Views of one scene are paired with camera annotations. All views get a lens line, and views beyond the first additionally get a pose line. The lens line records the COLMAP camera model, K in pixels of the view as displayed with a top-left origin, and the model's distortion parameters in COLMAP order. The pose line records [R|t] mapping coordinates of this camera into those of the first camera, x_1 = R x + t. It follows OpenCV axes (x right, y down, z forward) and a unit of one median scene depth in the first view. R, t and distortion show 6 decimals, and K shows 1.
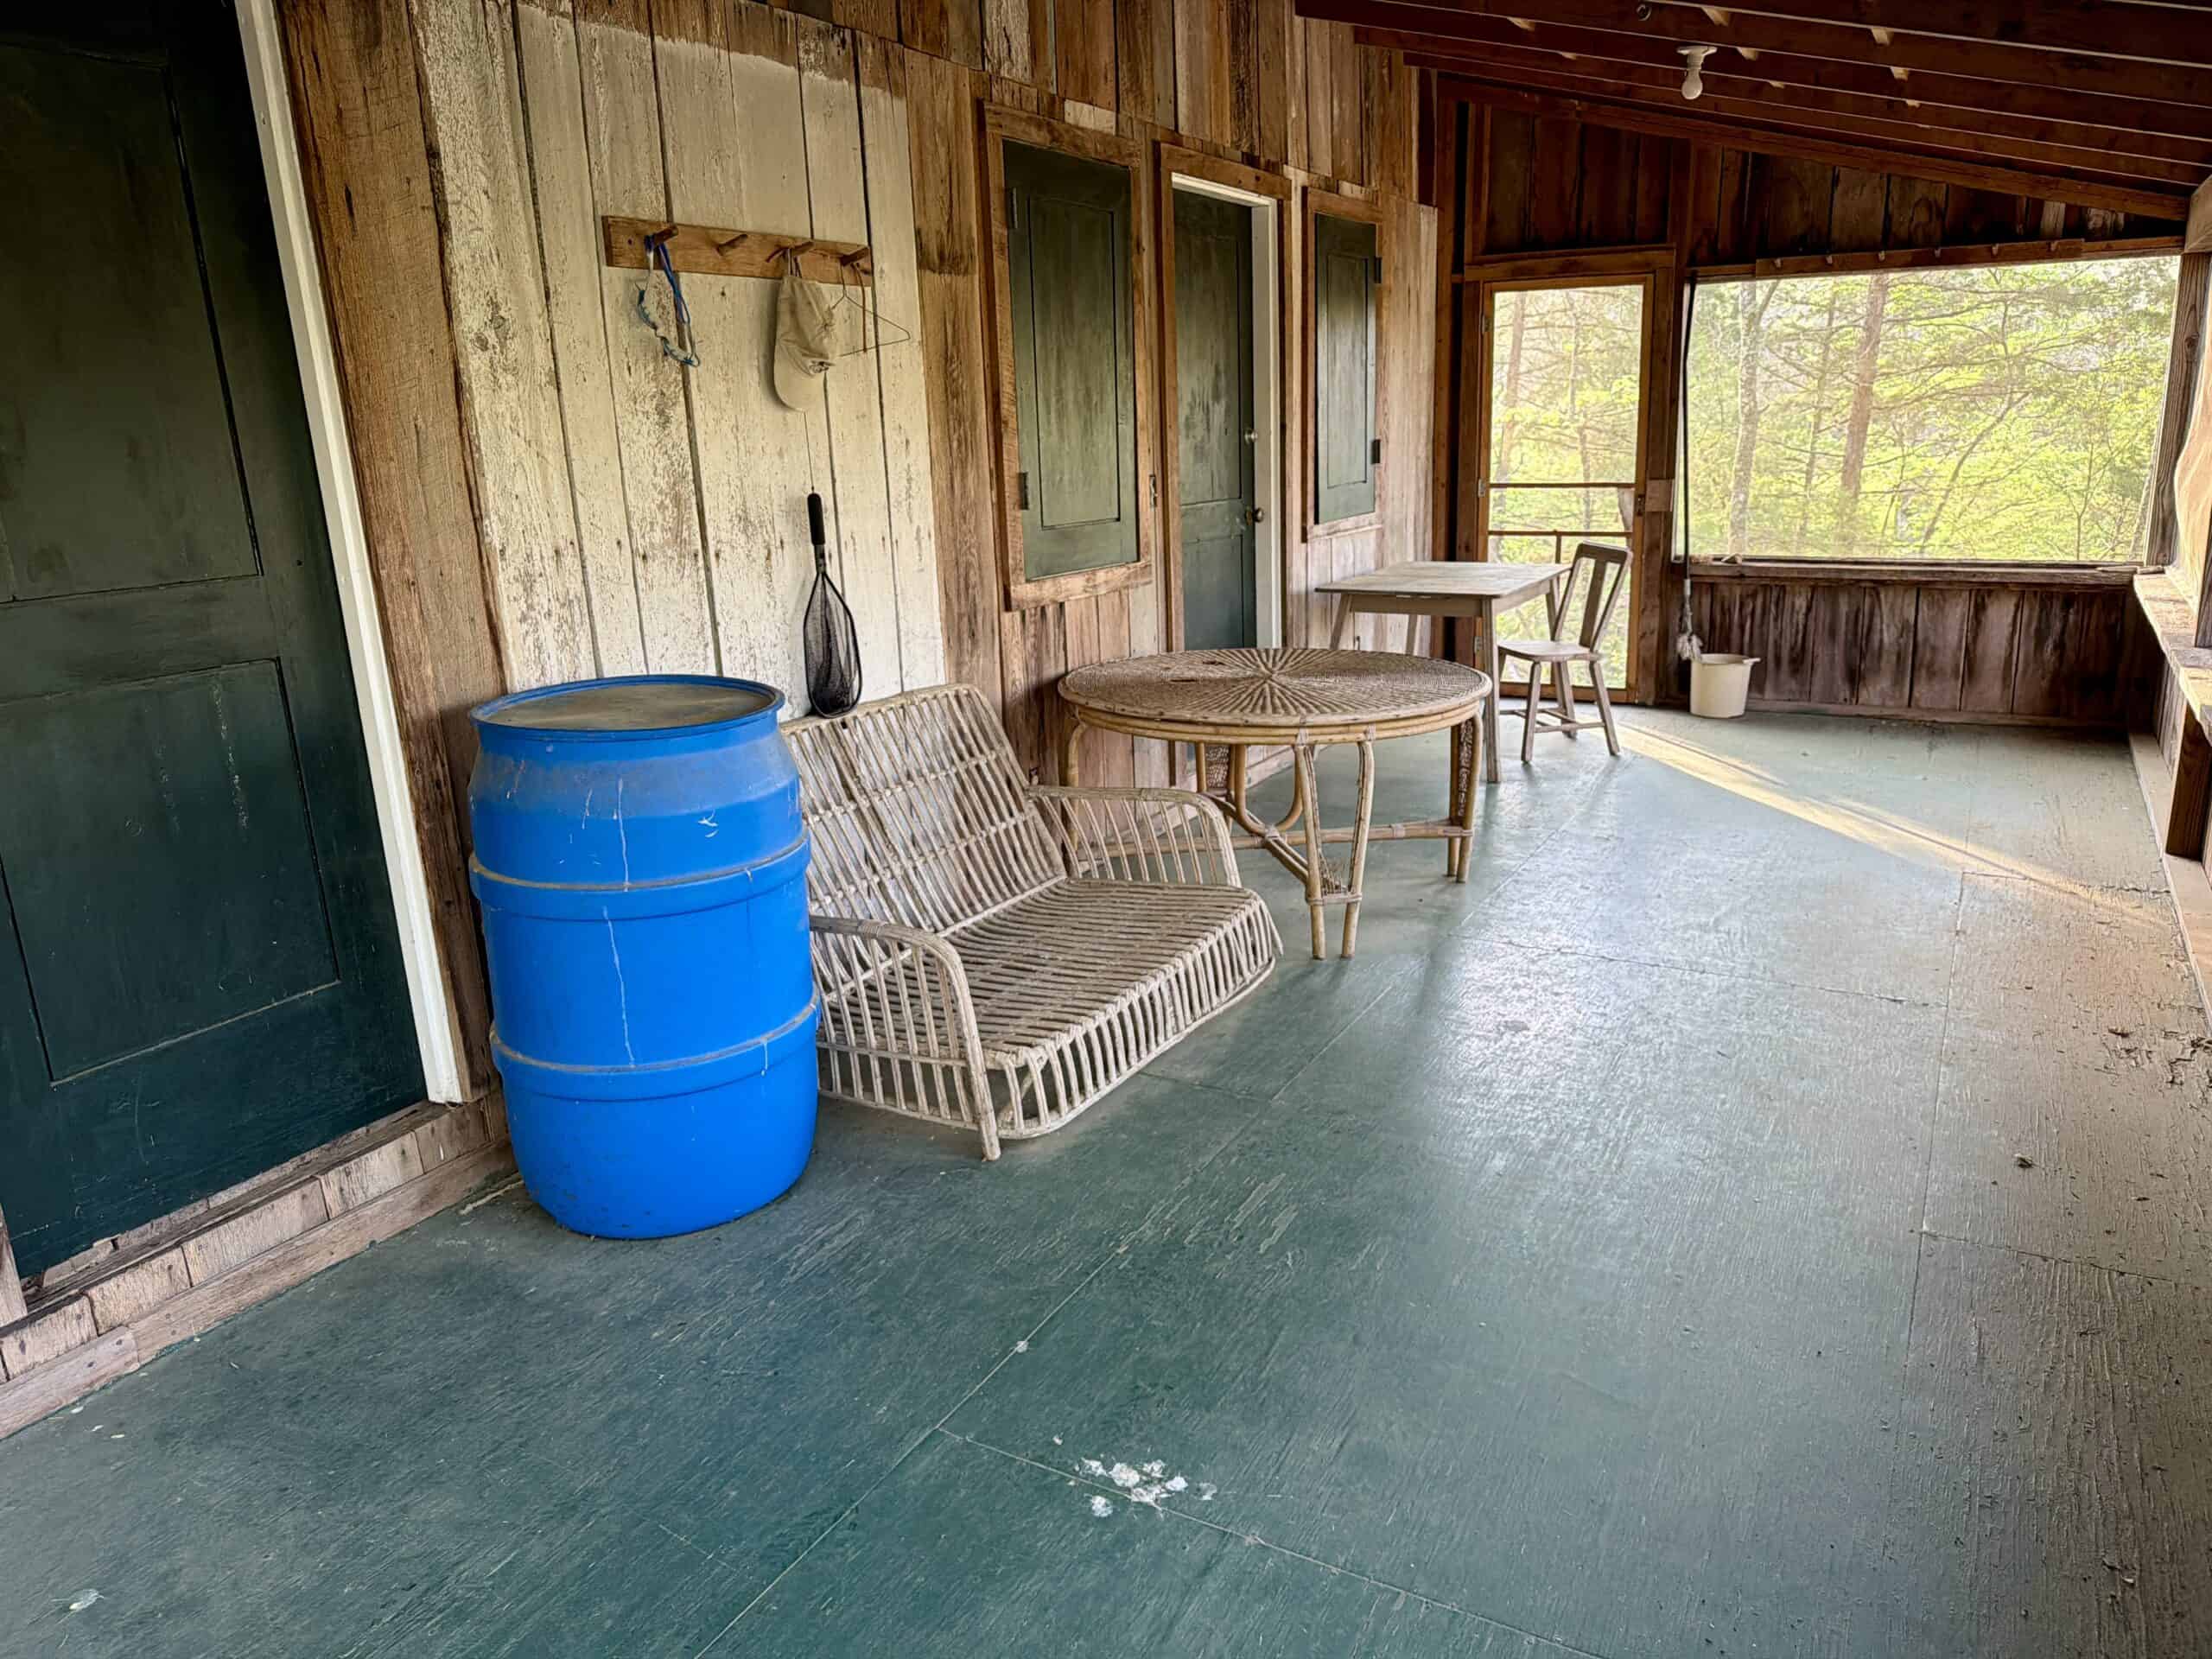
lens RADIAL K [[1554.4, 0, 1106.0], [0, 1554.4, 829.5], [0, 0, 1]] dist [-0.001790, -0.002118]
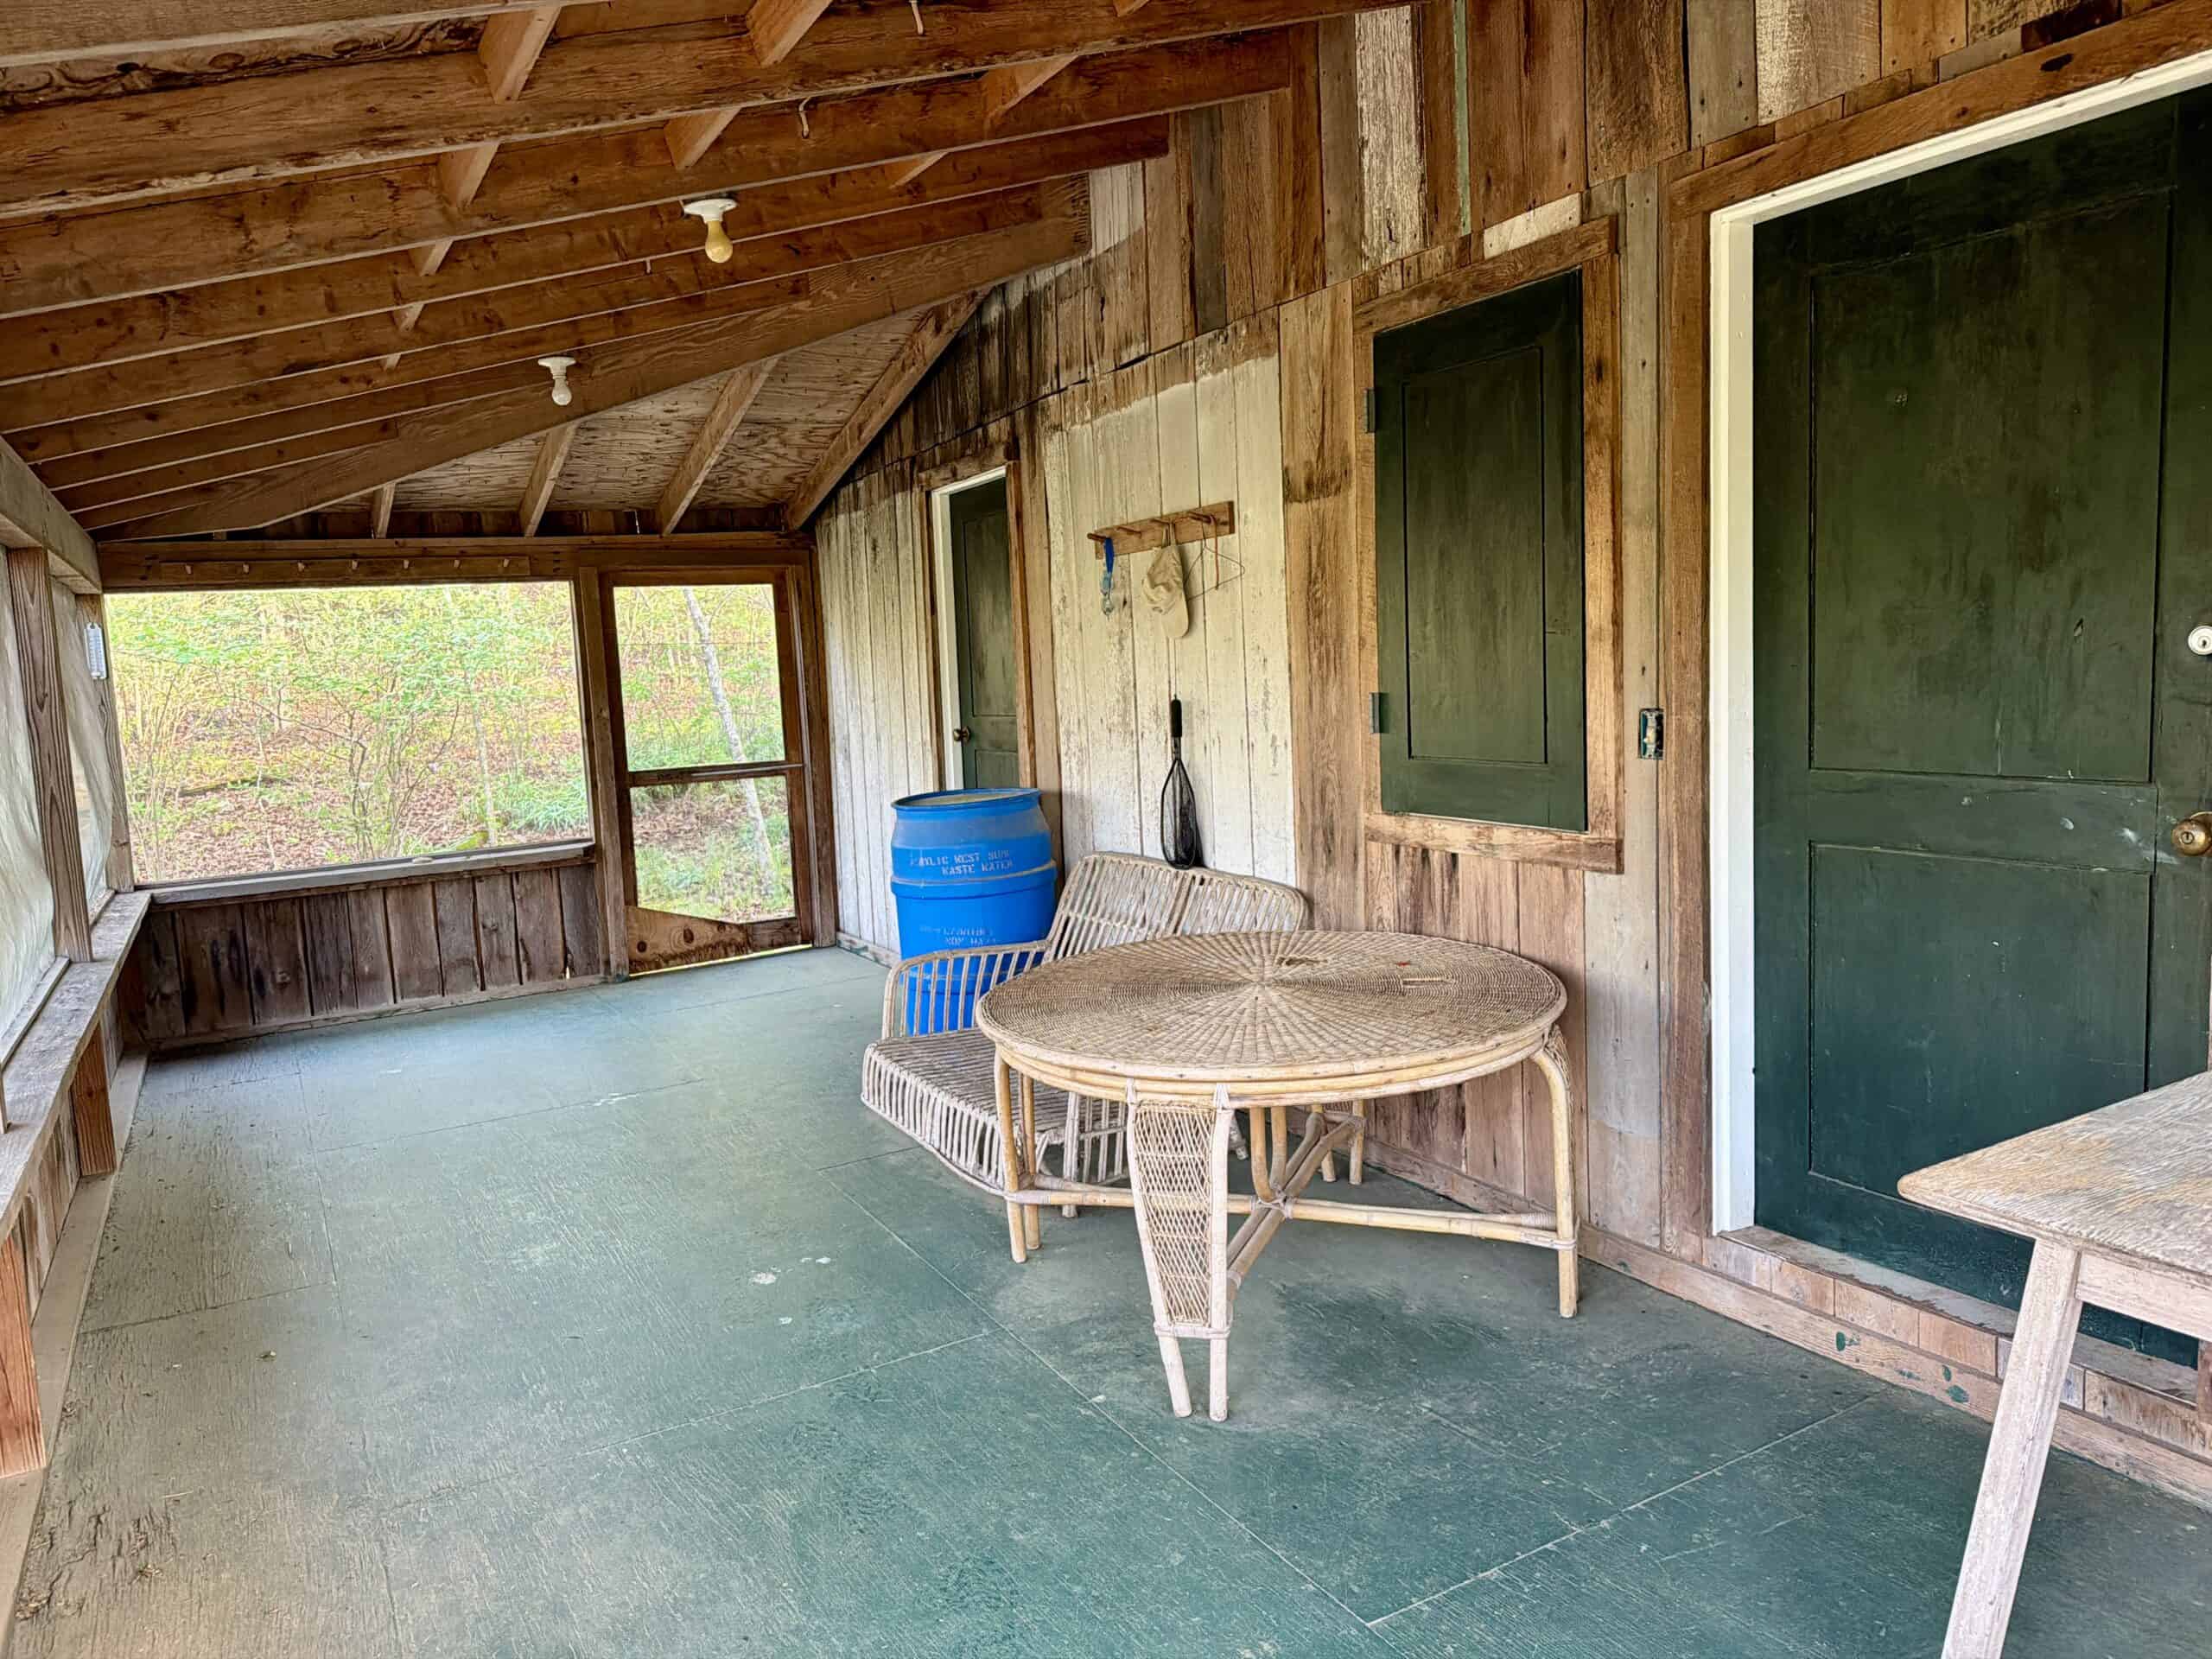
lens RADIAL K [[1554.4, 0, 1106.0], [0, 1554.4, 829.5], [0, 0, 1]] dist [-0.001790, -0.002118]
pose [[-0.531703, 0.153776, -0.832854, 0.929064], [-0.138945, 0.954216, 0.264888, -0.435951], [0.835456, 0.256562, -0.485993, 1.559866]]
